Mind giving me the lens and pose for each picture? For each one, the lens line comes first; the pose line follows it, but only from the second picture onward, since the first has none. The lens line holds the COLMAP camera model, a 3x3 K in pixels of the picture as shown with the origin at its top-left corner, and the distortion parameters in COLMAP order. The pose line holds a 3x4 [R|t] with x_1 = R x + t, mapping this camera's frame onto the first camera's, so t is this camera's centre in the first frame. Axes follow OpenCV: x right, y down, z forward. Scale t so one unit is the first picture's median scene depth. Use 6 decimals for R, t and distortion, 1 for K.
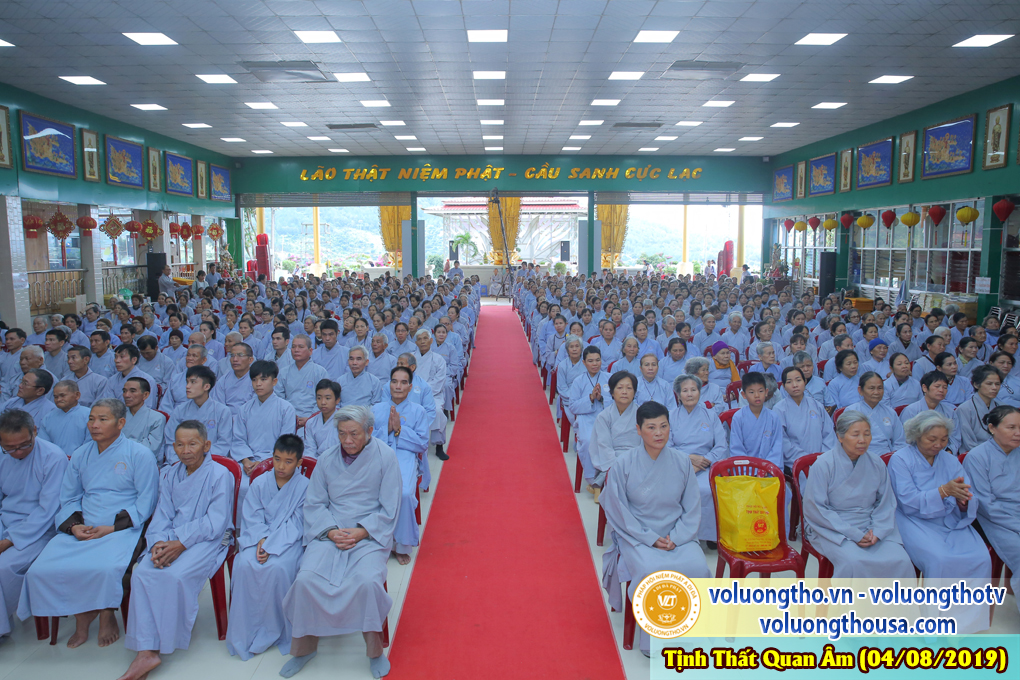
lens RADIAL K [[703.0, 0, 507.9], [0, 703.0, 334.0], [0, 0, 1]] dist [-0.113262, 0.088455]
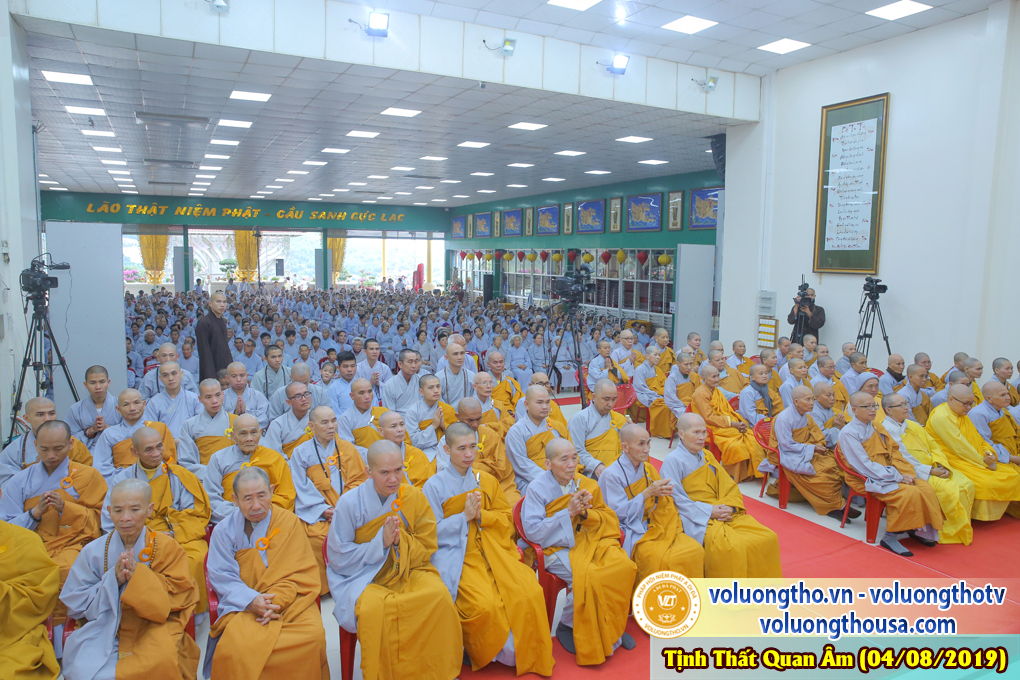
lens RADIAL K [[703.0, 0, 507.9], [0, 703.0, 334.0], [0, 0, 1]] dist [-0.113262, 0.088455]
pose [[0.895302, -0.030464, 0.444417, -0.191307], [0.036424, 0.999325, -0.004876, 0.023938], [-0.443968, 0.020553, 0.895807, -0.412267]]
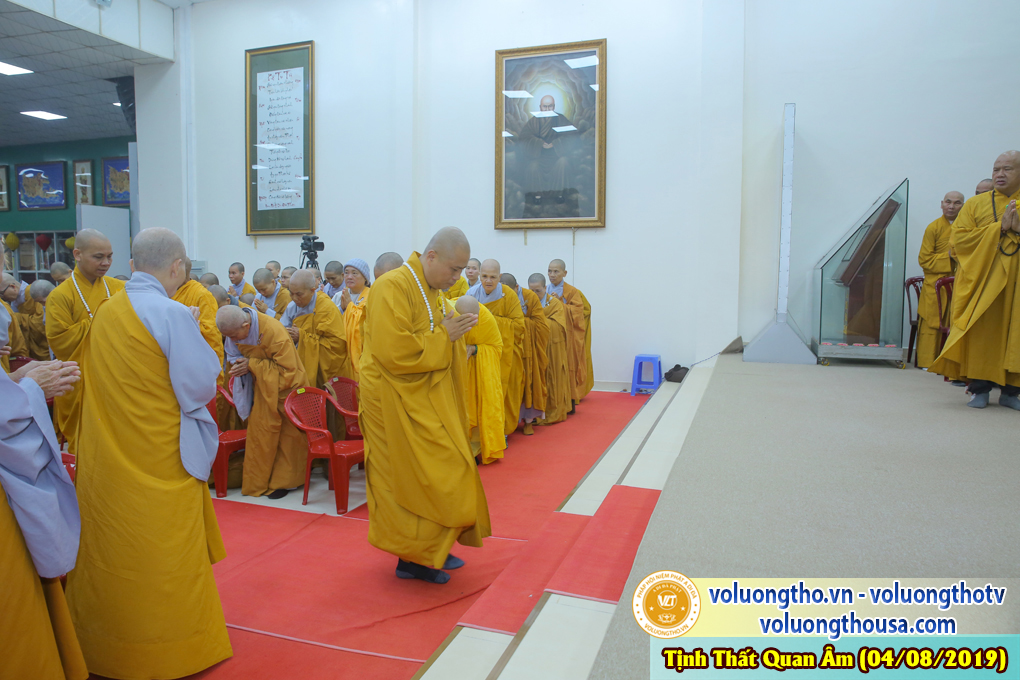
lens RADIAL K [[703.0, 0, 507.9], [0, 703.0, 334.0], [0, 0, 1]] dist [-0.113262, 0.088455]
pose [[0.340328, -0.078710, 0.937007, -0.136700], [0.110121, 0.992970, 0.043414, 0.046361], [-0.933836, 0.088409, 0.346603, -0.371078]]
